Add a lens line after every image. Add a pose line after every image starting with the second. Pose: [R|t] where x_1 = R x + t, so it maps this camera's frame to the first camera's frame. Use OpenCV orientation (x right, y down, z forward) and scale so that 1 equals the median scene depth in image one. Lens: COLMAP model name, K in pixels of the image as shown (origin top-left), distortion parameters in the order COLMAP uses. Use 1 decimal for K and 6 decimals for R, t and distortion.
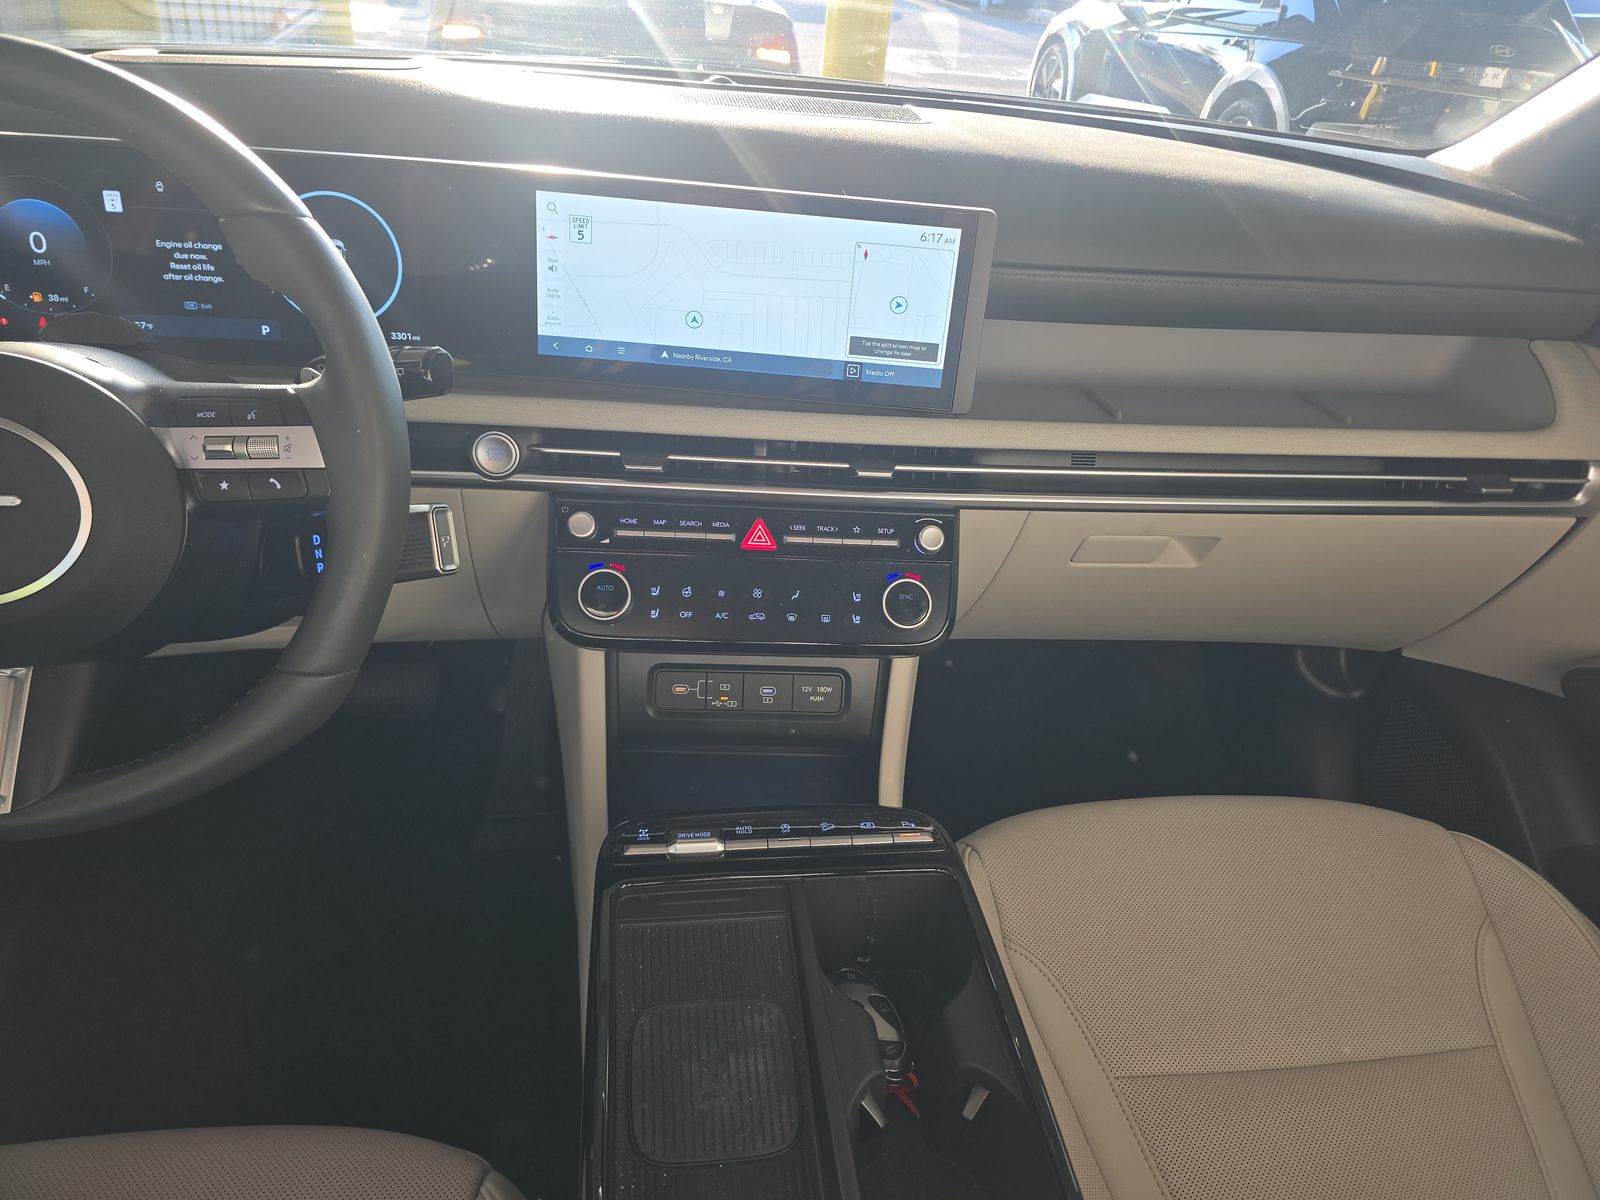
lens RADIAL K [[1047.3, 0, 800.0], [0, 1047.3, 600.0], [0, 0, 1]] dist [0.075536, -0.080574]
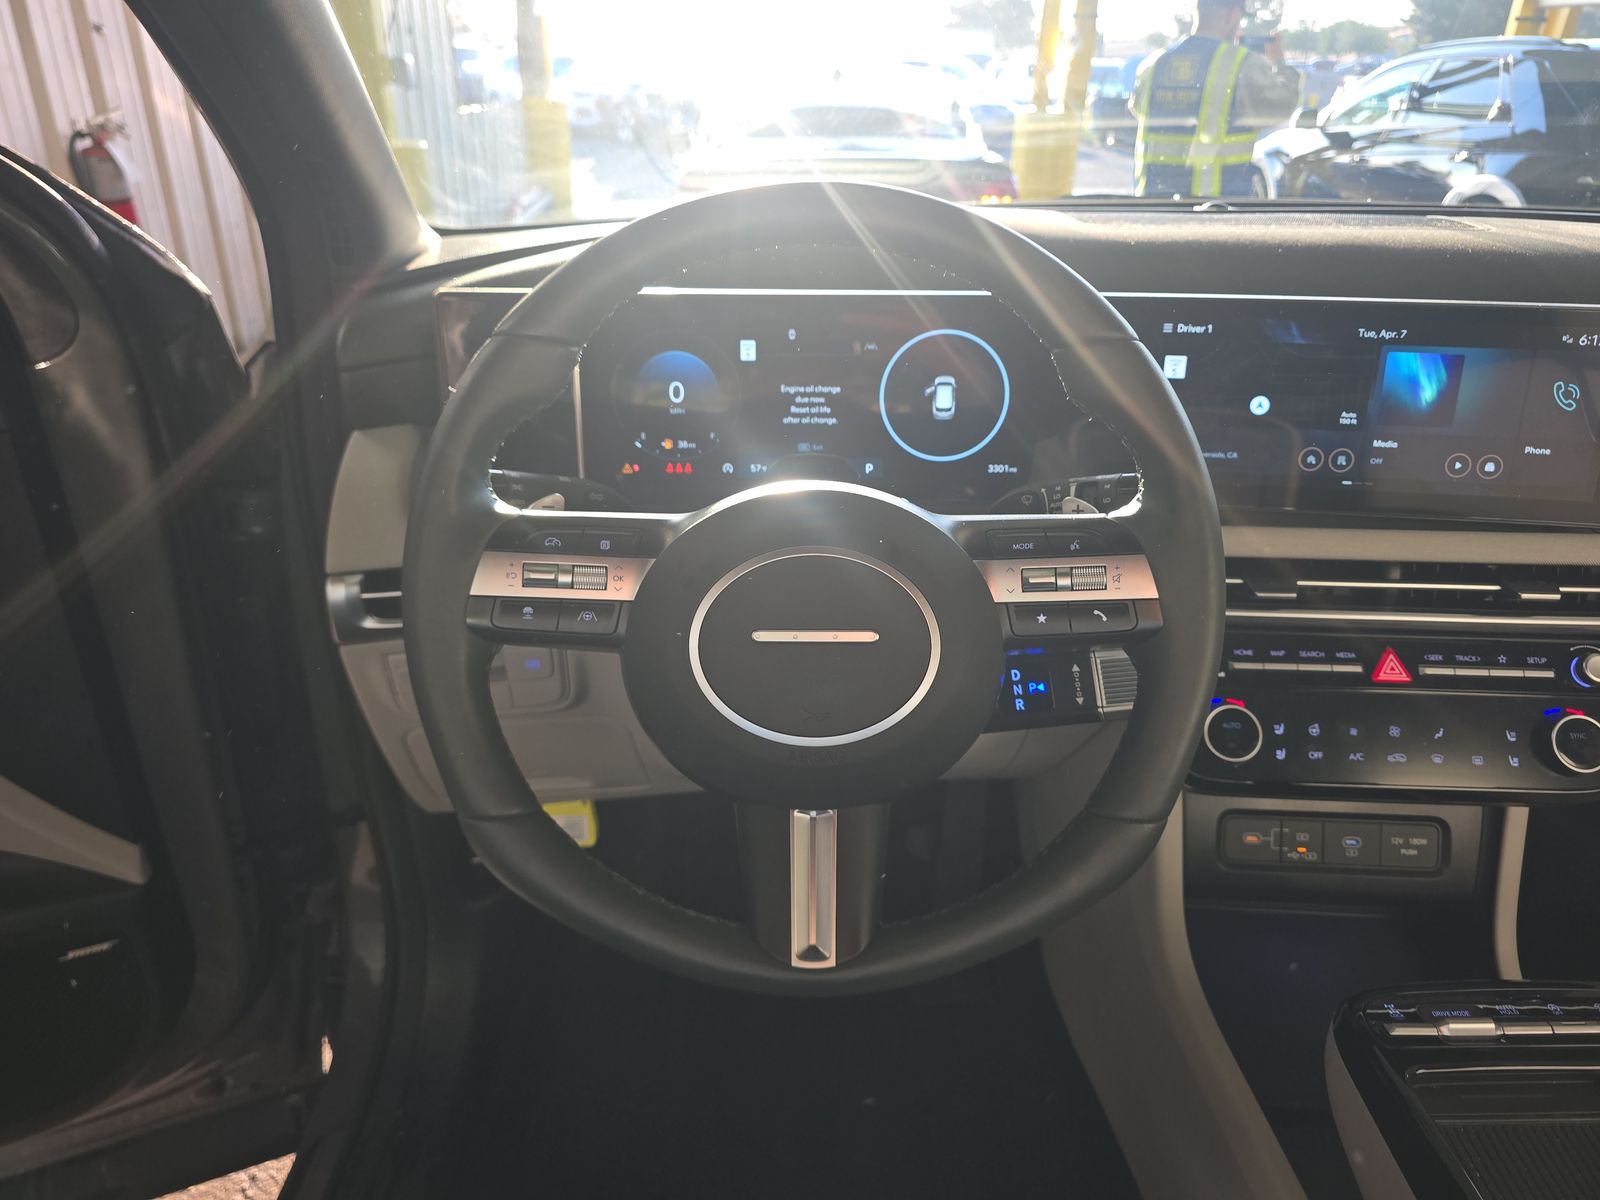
lens RADIAL K [[1068.0, 0, 810.4], [0, 1068.0, 607.0], [0, 0, 1]] dist [0.071312, -0.087986]
pose [[0.990989, -0.018057, -0.132721, -0.418851], [0.001899, 0.992666, -0.120876, -0.001150], [0.133930, 0.119535, 0.983755, 0.013188]]
